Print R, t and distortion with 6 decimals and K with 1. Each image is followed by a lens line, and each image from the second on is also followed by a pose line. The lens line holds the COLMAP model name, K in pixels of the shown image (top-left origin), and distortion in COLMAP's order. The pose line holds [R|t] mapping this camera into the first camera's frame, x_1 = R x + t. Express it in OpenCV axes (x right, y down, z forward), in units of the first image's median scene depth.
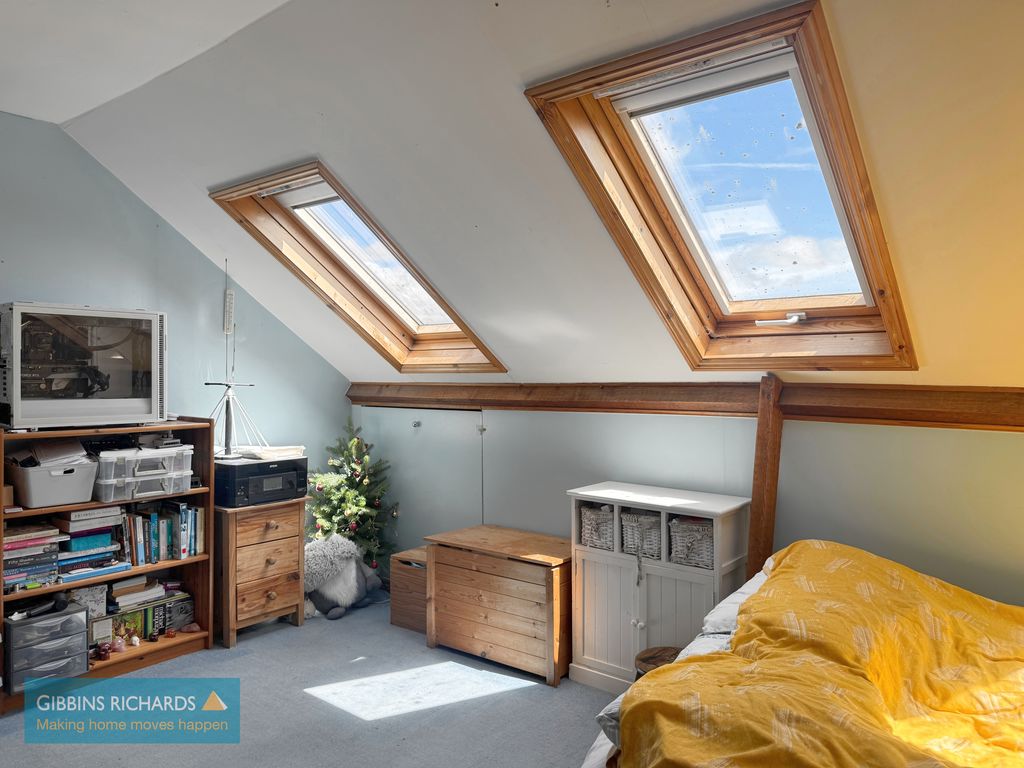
lens RADIAL K [[714.3, 0, 510.4], [0, 714.3, 381.9], [0, 0, 1]] dist [-0.004205, -0.008223]
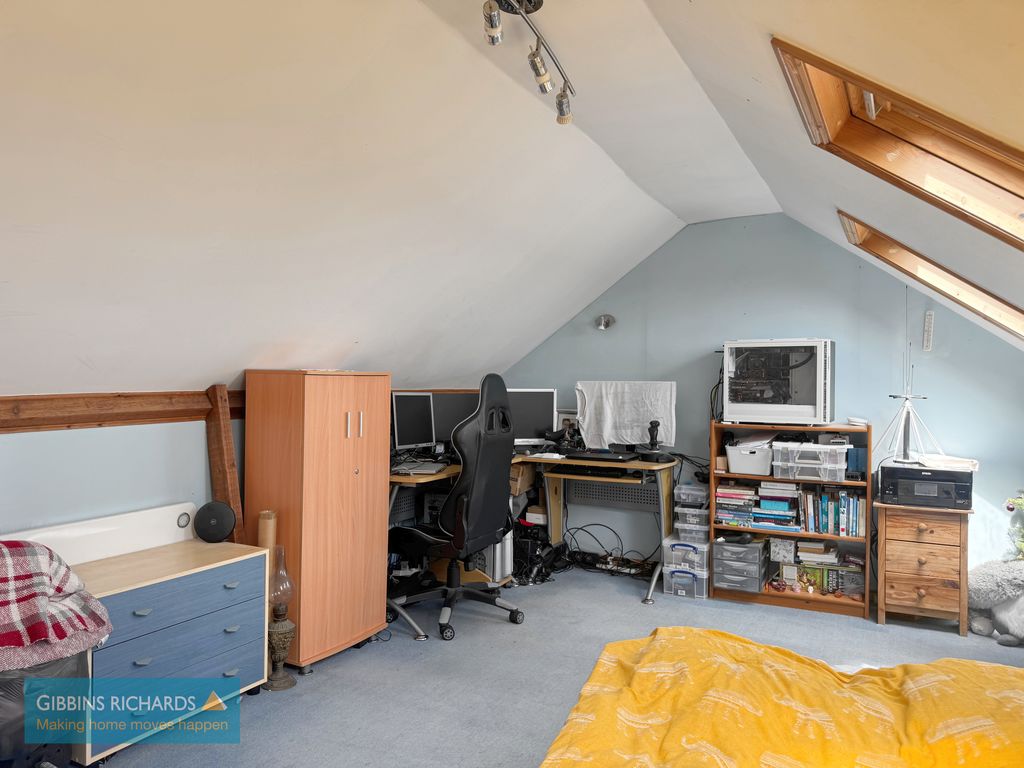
lens RADIAL K [[714.3, 0, 511.0], [0, 714.3, 383.5], [0, 0, 1]] dist [-0.004205, -0.008223]
pose [[0.186343, 0.000956, -0.982484, 0.672940], [-0.014460, 0.999894, -0.001770, -0.006933], [0.982378, 0.014537, 0.186337, 0.205552]]
